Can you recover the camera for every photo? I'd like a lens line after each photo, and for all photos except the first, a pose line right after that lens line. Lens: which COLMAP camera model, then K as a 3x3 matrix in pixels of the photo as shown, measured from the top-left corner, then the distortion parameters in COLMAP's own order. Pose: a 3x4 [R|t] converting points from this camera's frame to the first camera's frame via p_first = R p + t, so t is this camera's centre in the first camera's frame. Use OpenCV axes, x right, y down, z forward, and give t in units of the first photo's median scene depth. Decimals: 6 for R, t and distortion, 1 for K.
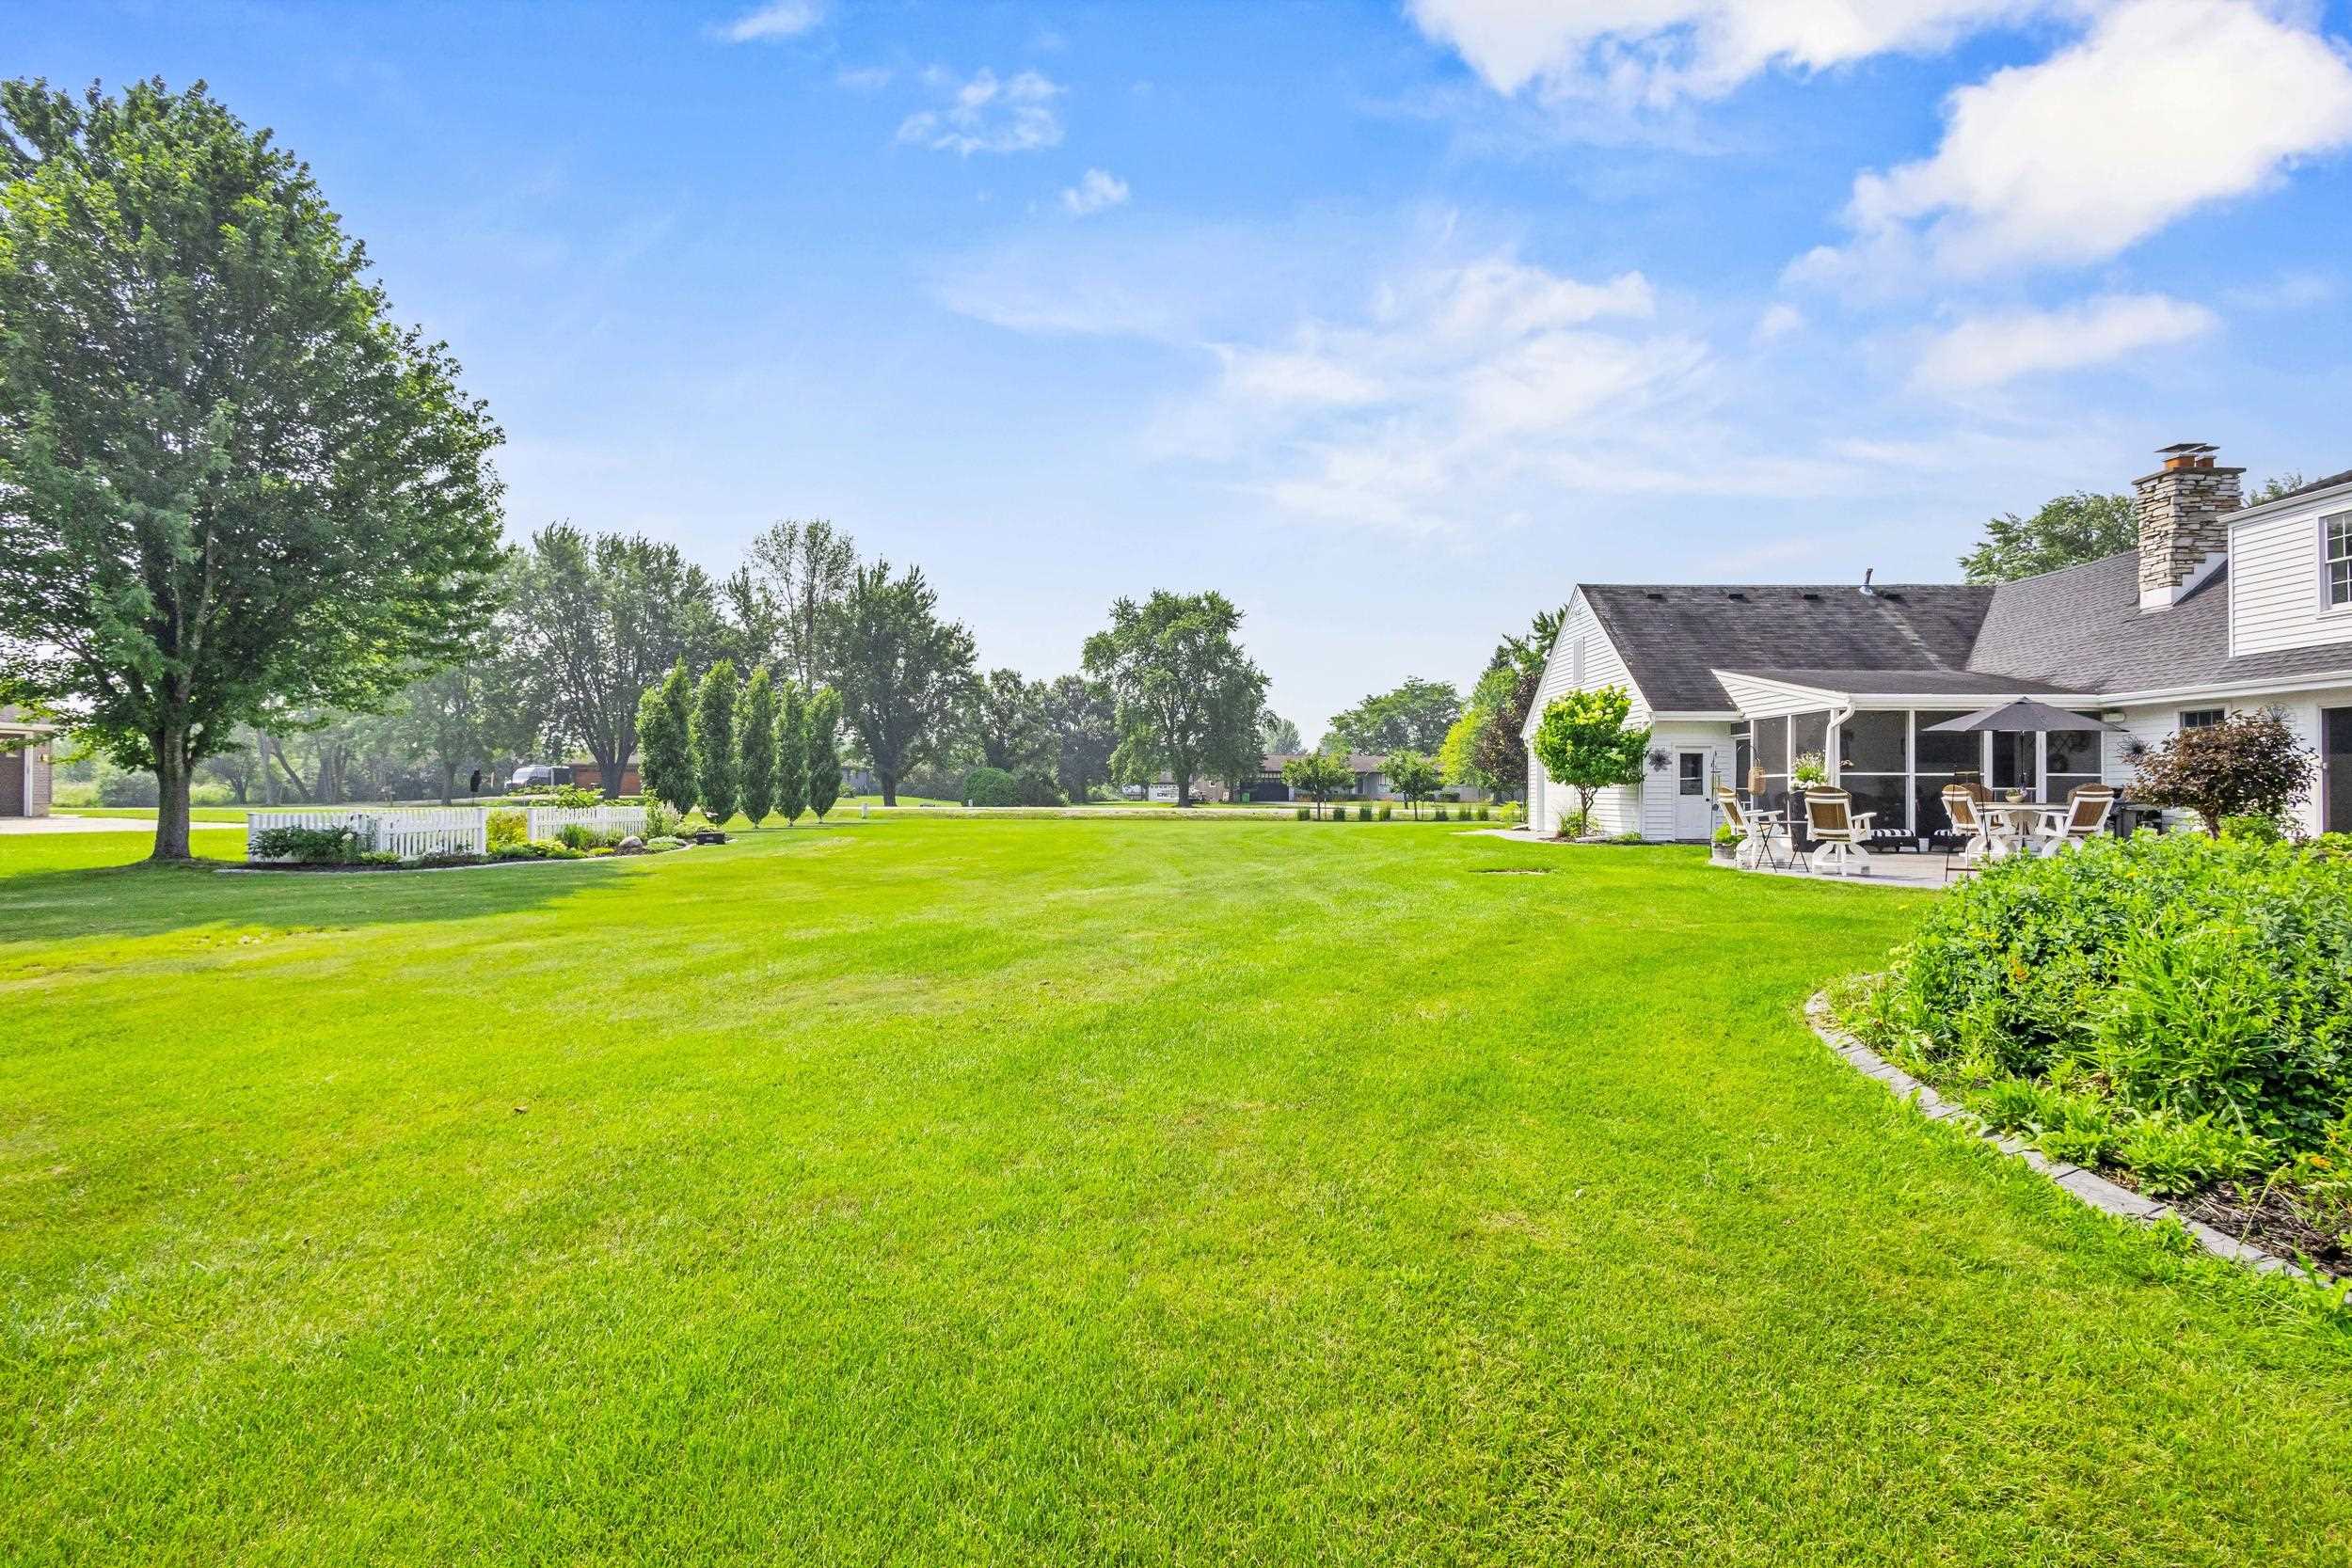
lens RADIAL K [[1081.2, 0, 1175.4], [0, 1081.2, 787.4], [0, 0, 1]] dist [-0.000203, -0.000978]
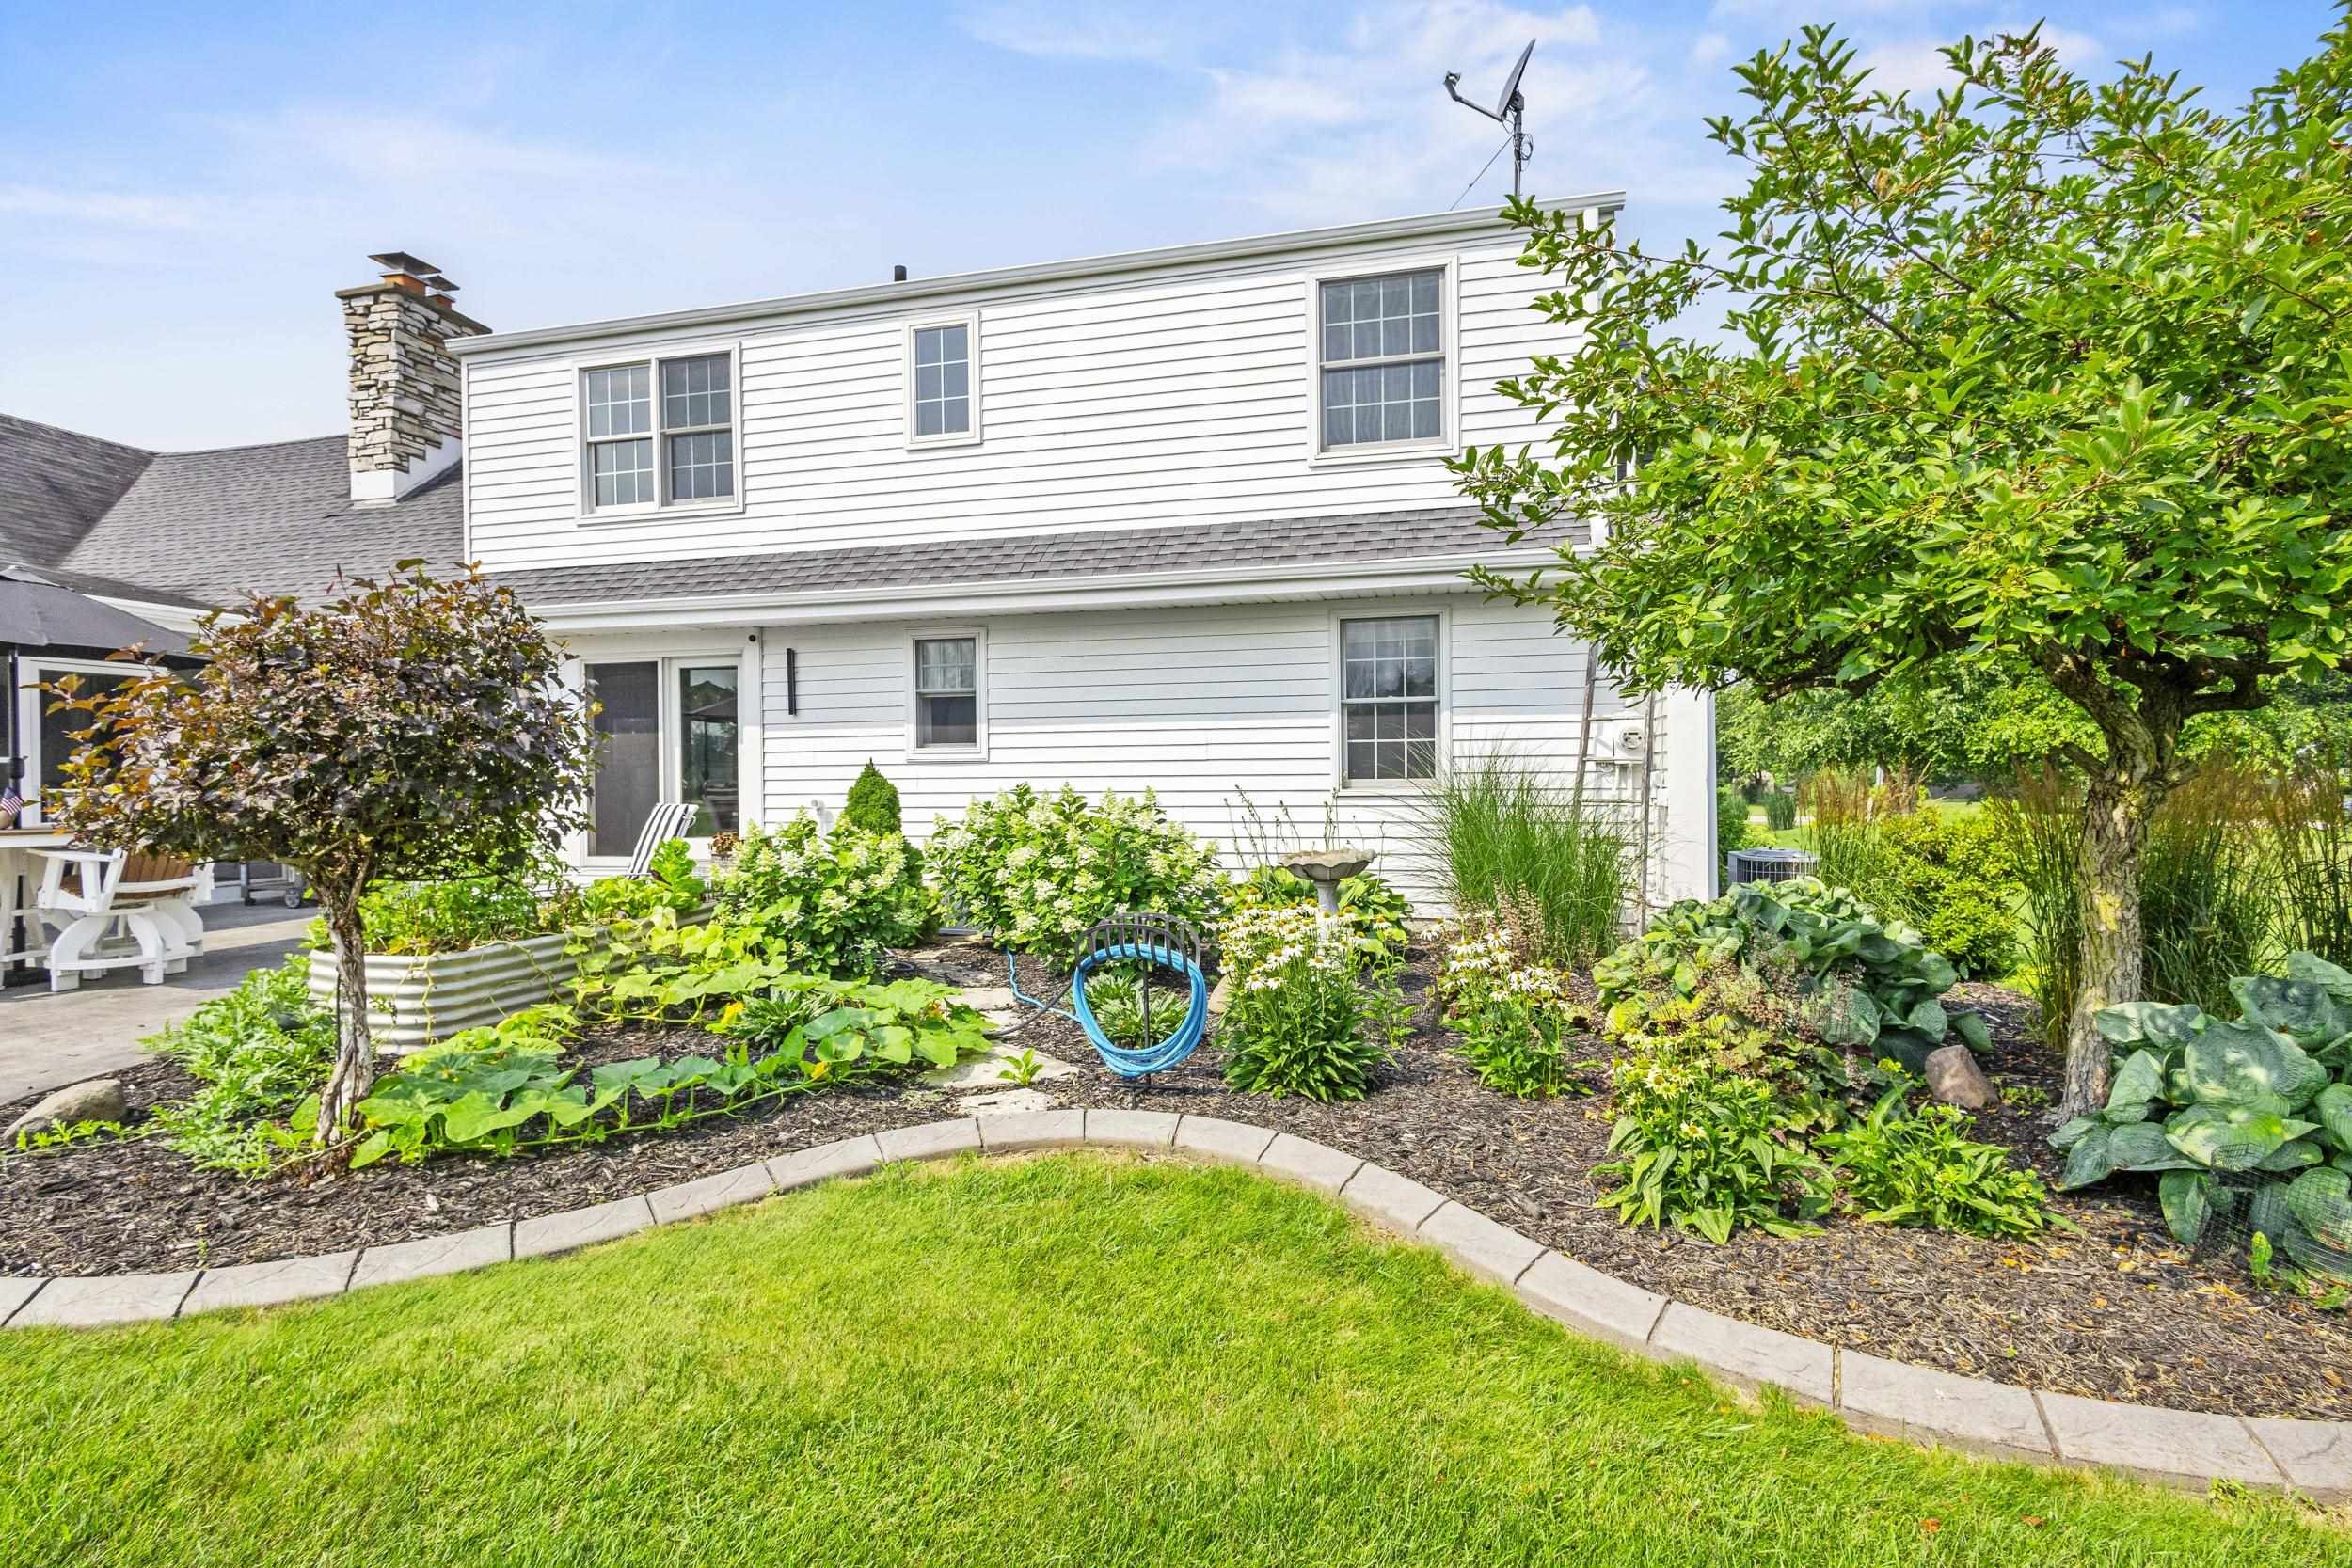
lens RADIAL K [[1081.2, 0, 1175.9], [0, 1081.2, 784.9], [0, 0, 1]] dist [-0.000203, -0.000978]
pose [[0.240718, -0.008971, 0.970554, 0.412588], [0.005474, 0.999954, 0.007885, -0.002411], [-0.970580, 0.003415, 0.240756, 0.399062]]
